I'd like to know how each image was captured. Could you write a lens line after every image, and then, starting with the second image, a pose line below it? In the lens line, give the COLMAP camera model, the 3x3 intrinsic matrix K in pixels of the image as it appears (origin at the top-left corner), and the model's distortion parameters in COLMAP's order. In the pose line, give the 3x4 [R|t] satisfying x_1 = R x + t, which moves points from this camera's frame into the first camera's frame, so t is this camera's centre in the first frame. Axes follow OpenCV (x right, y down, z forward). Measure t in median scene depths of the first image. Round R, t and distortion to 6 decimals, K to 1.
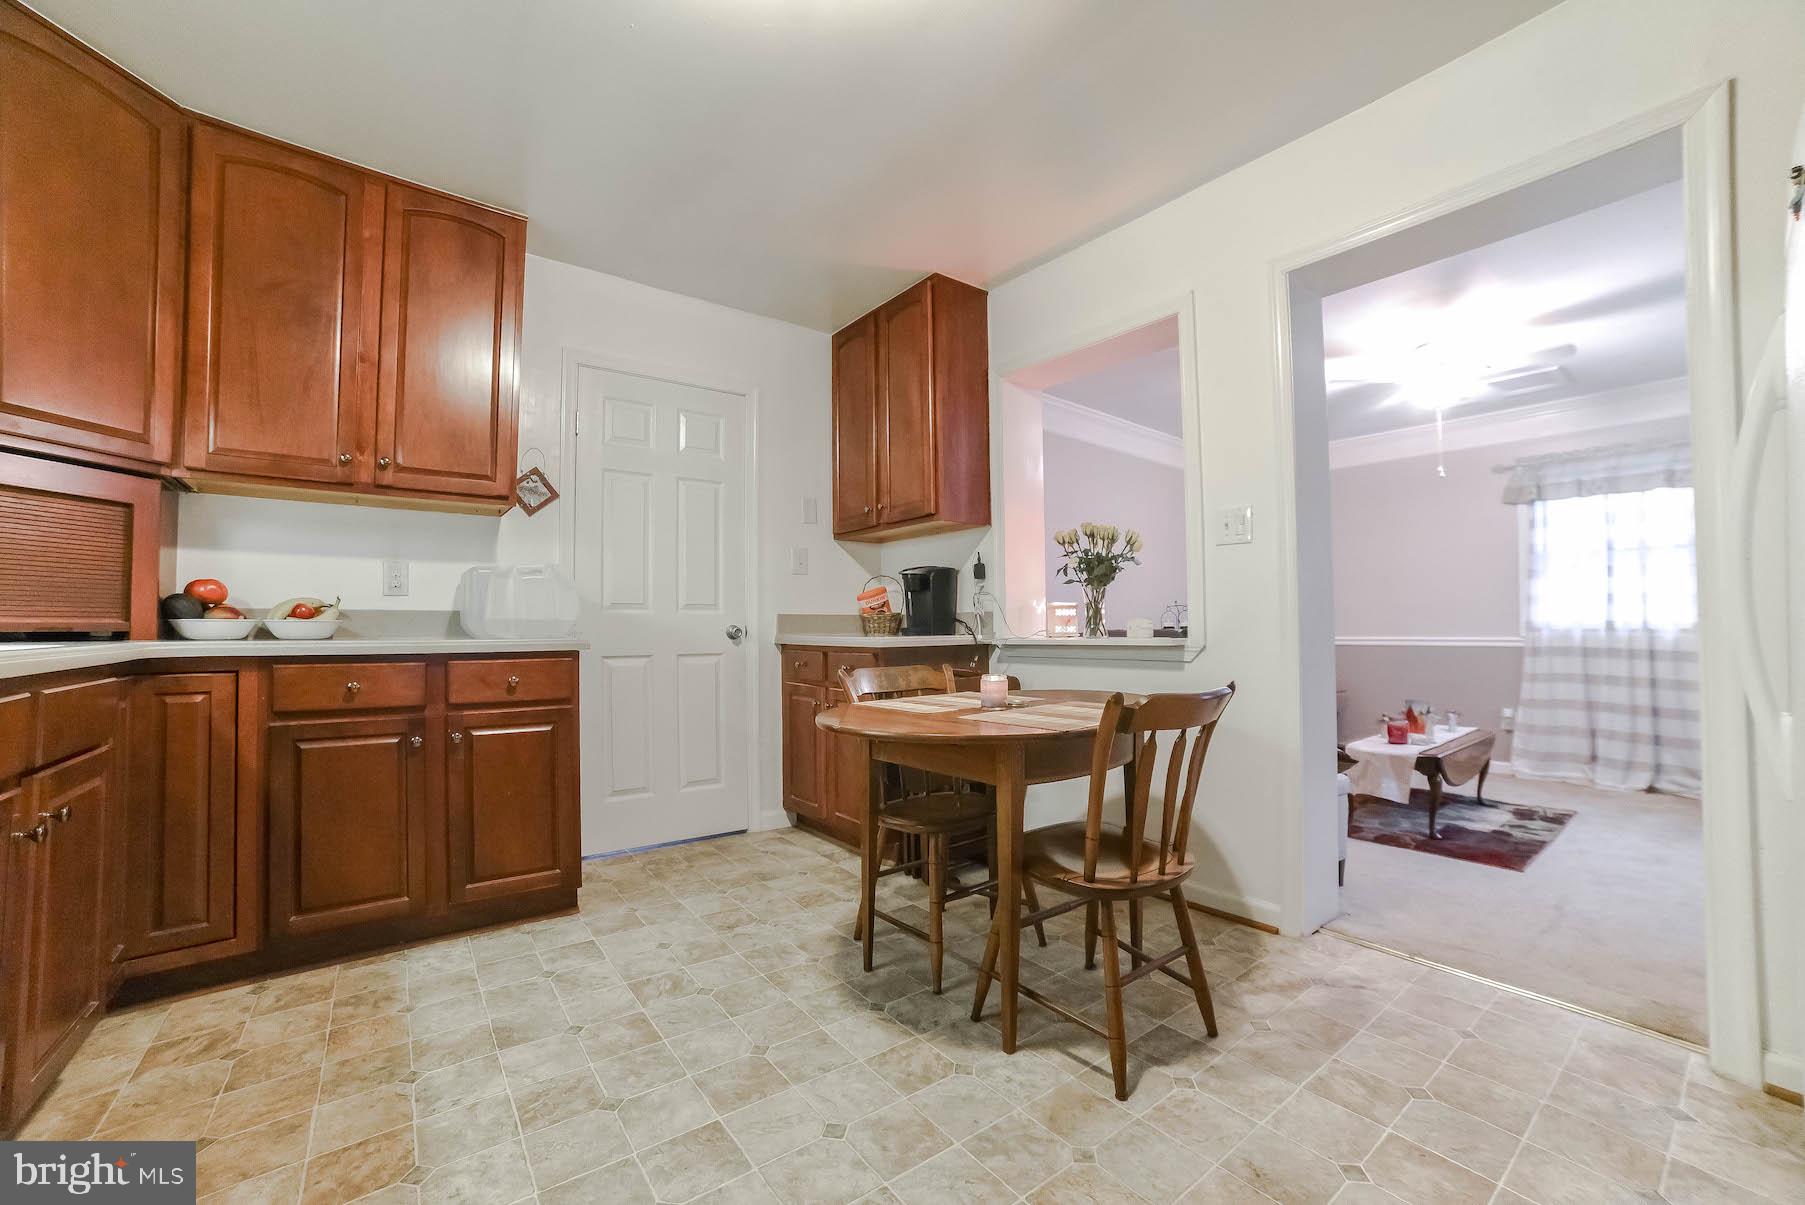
lens RADIAL K [[718.3, 0, 903.7], [0, 718.3, 613.1], [0, 0, 1]] dist [-0.094076, 0.033632]
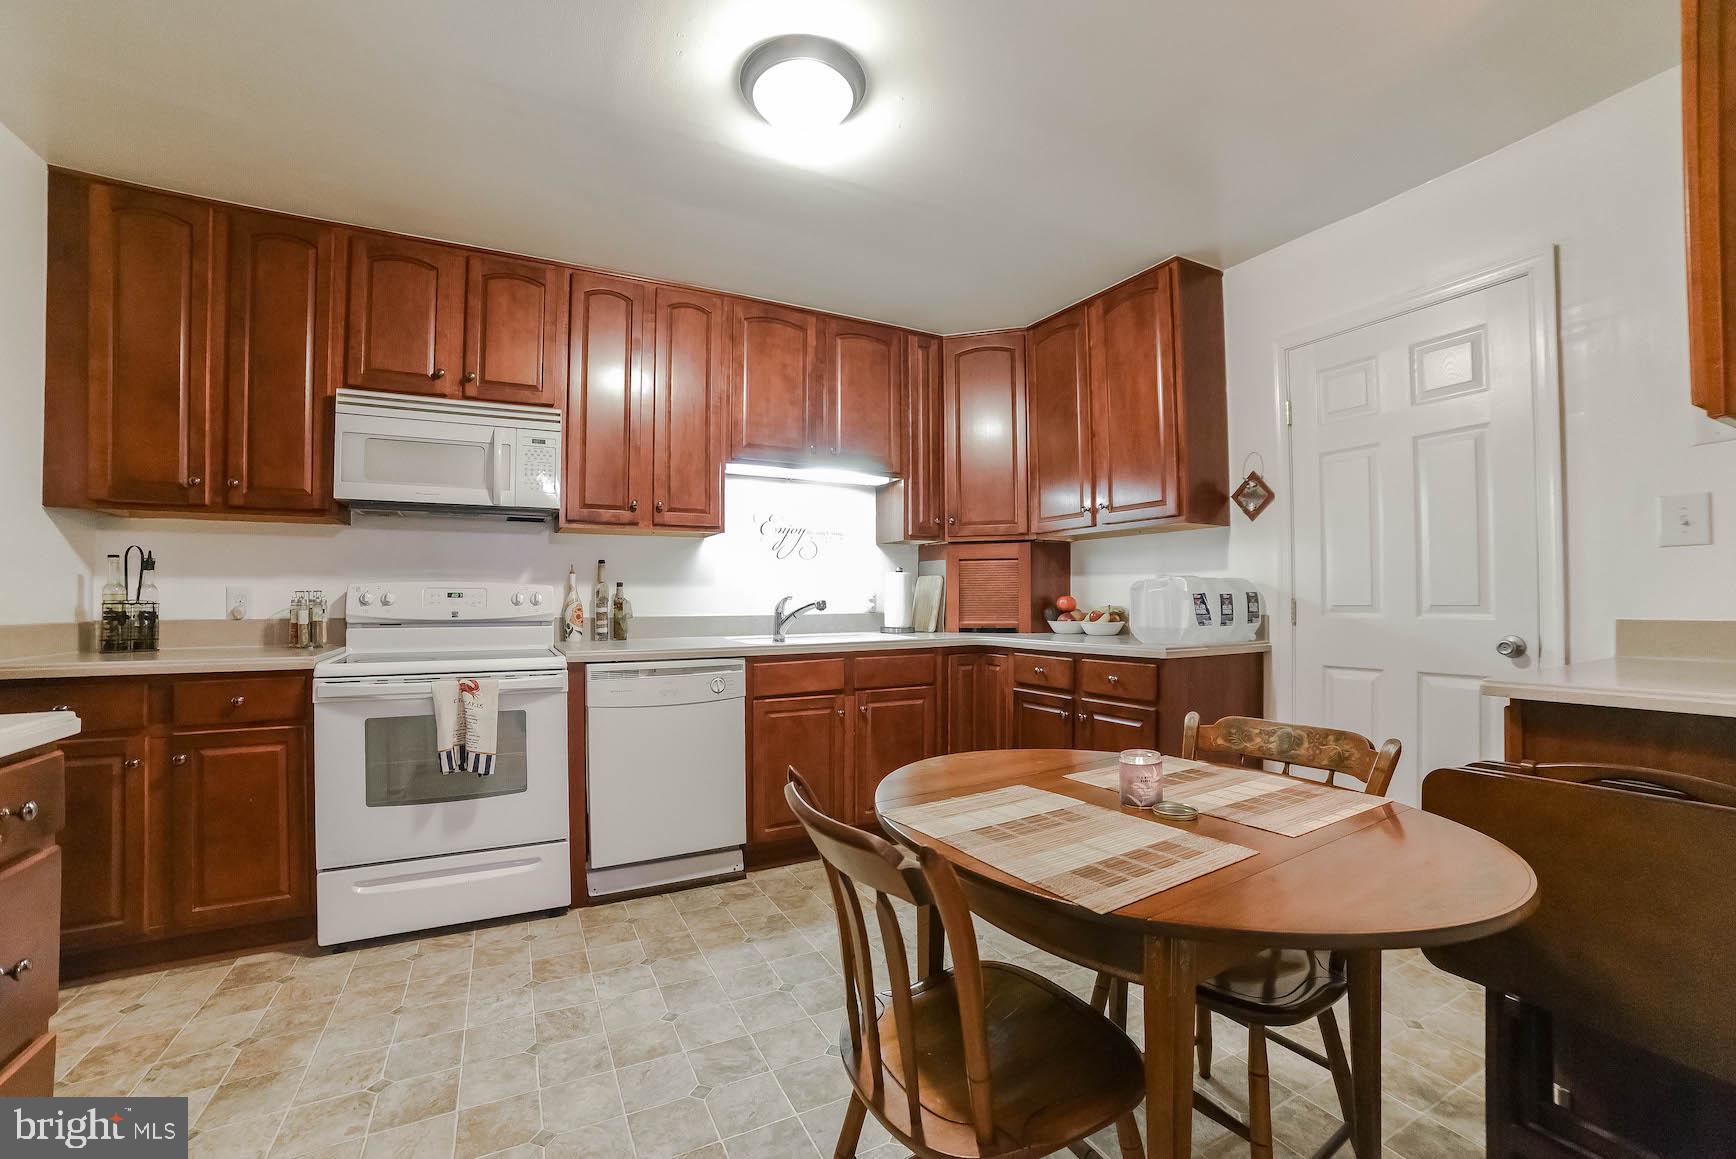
lens RADIAL K [[717.0, 0, 859.0], [0, 717.0, 596.7], [0, 0, 1]] dist [-0.103358, 0.034954]
pose [[-0.174098, -0.000631, -0.984728, 0.659271], [0.029497, 0.999548, -0.005855, -0.047438], [0.984286, -0.030066, -0.174001, 0.724717]]
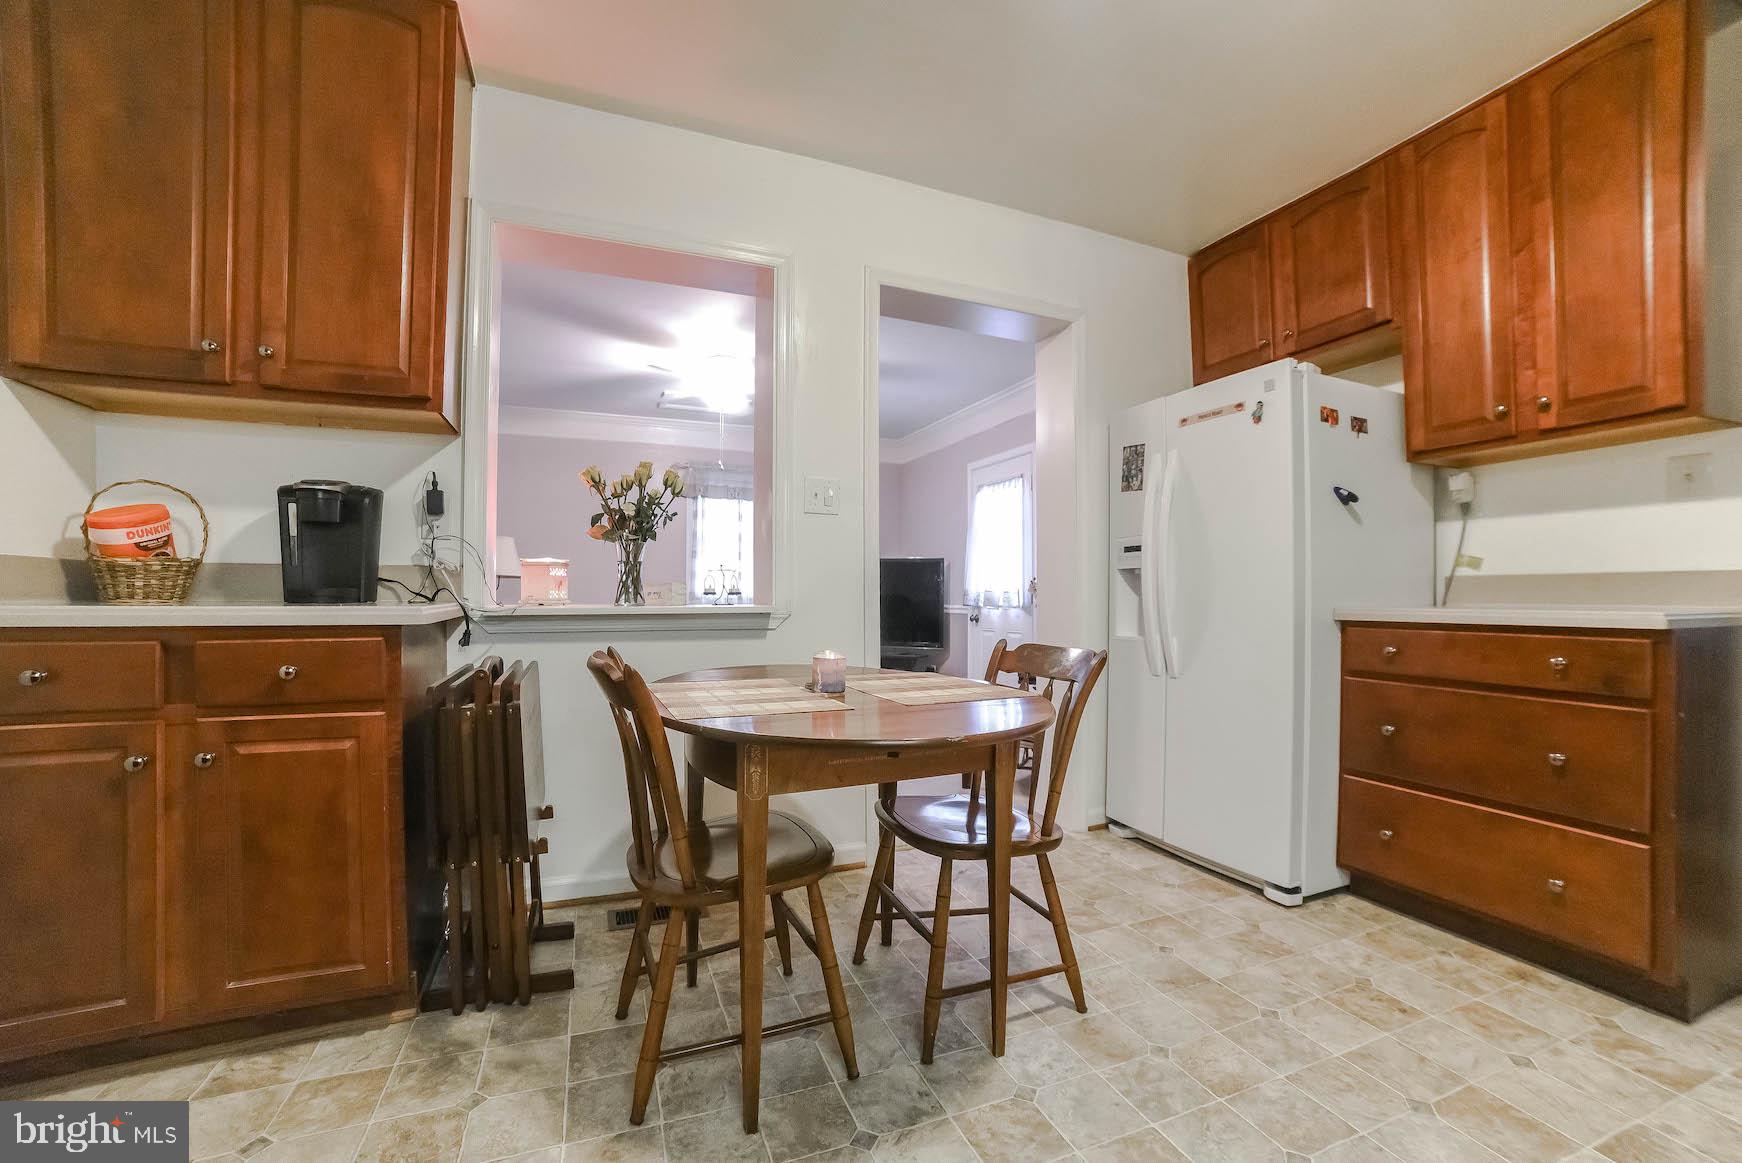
lens RADIAL K [[718.6, 0, 876.7], [0, 718.6, 594.1], [0, 0, 1]] dist [-0.103724, 0.038951]
pose [[0.264759, 0.008103, 0.964281, -0.525840], [-0.027143, 0.999631, -0.000947, 0.017507], [-0.963932, -0.025923, 0.264881, 0.626944]]
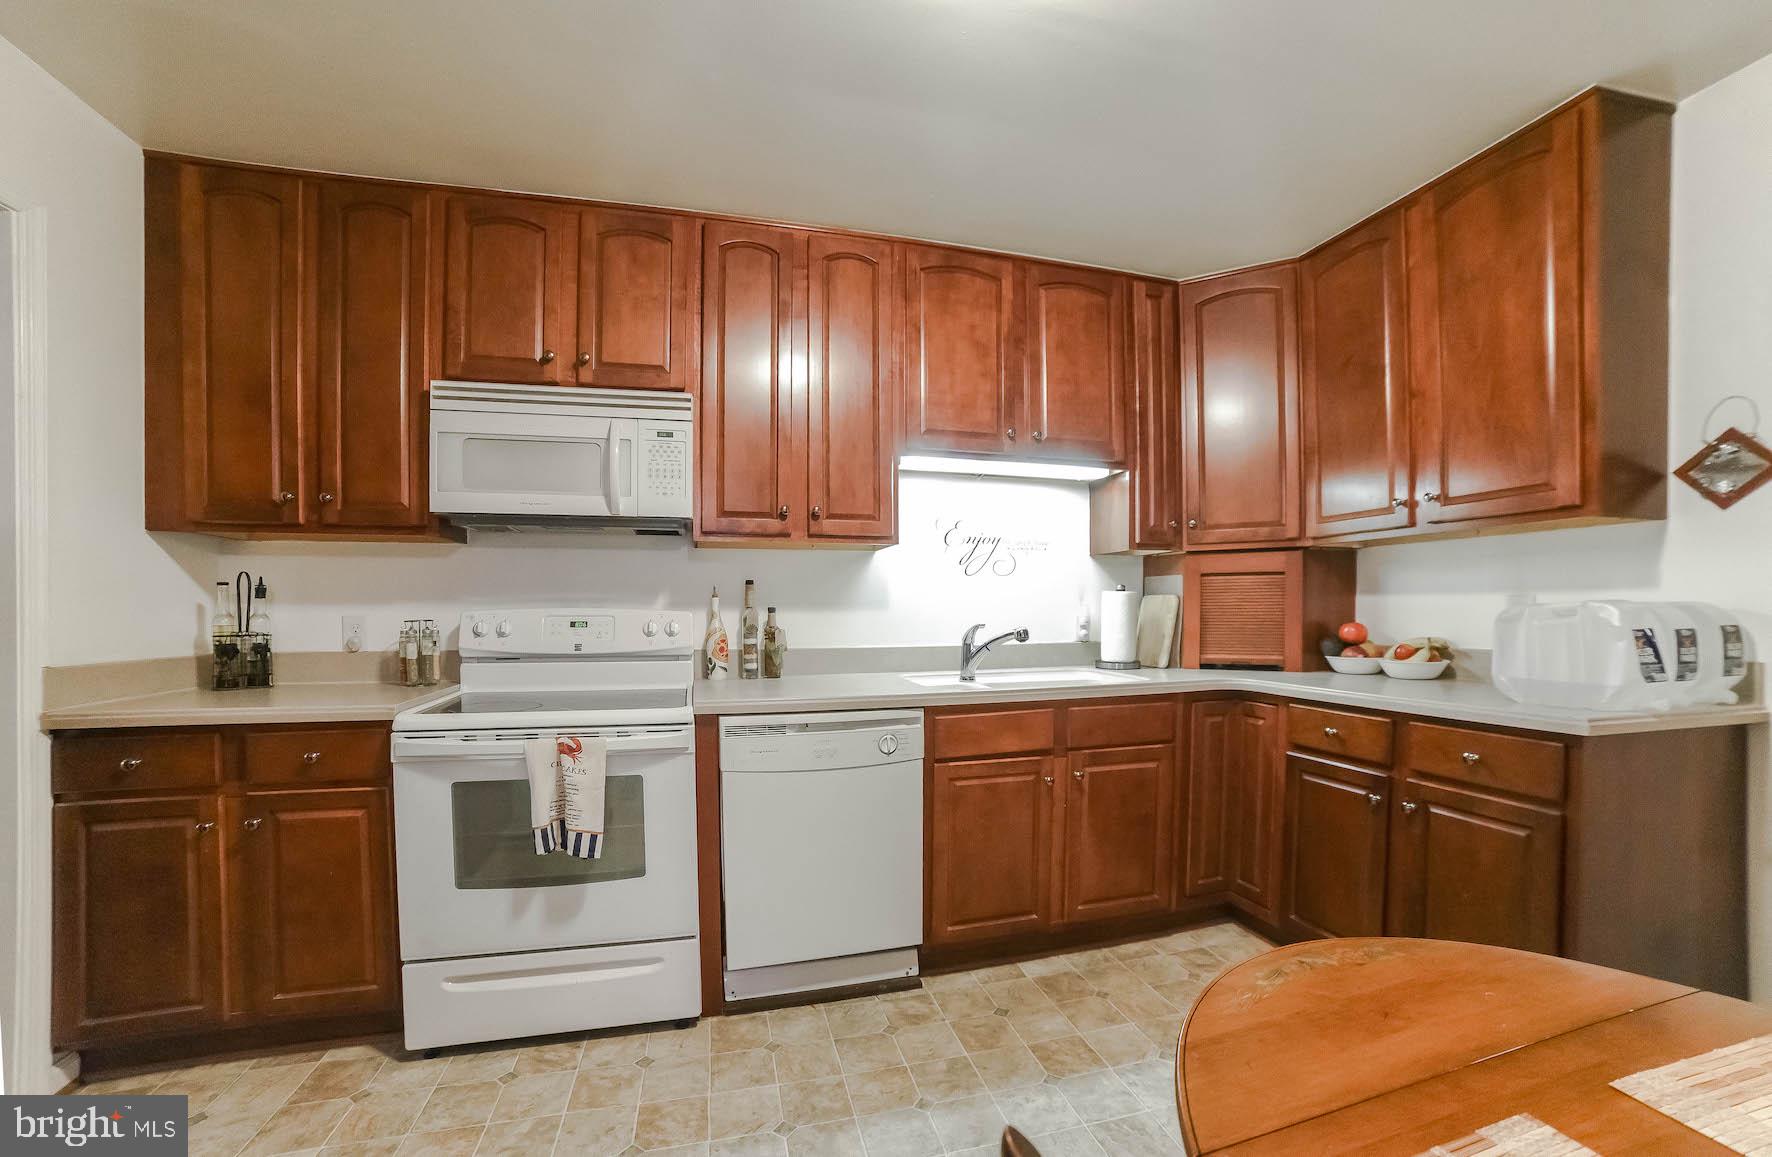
lens RADIAL K [[715.9, 0, 889.9], [0, 715.9, 621.7], [0, 0, 1]] dist [-0.095799, 0.036066]
pose [[-0.382920, 0.018962, -0.923587, 0.368849], [0.029340, 0.999535, 0.008357, -0.076981], [0.923315, -0.023898, -0.383299, 0.638139]]
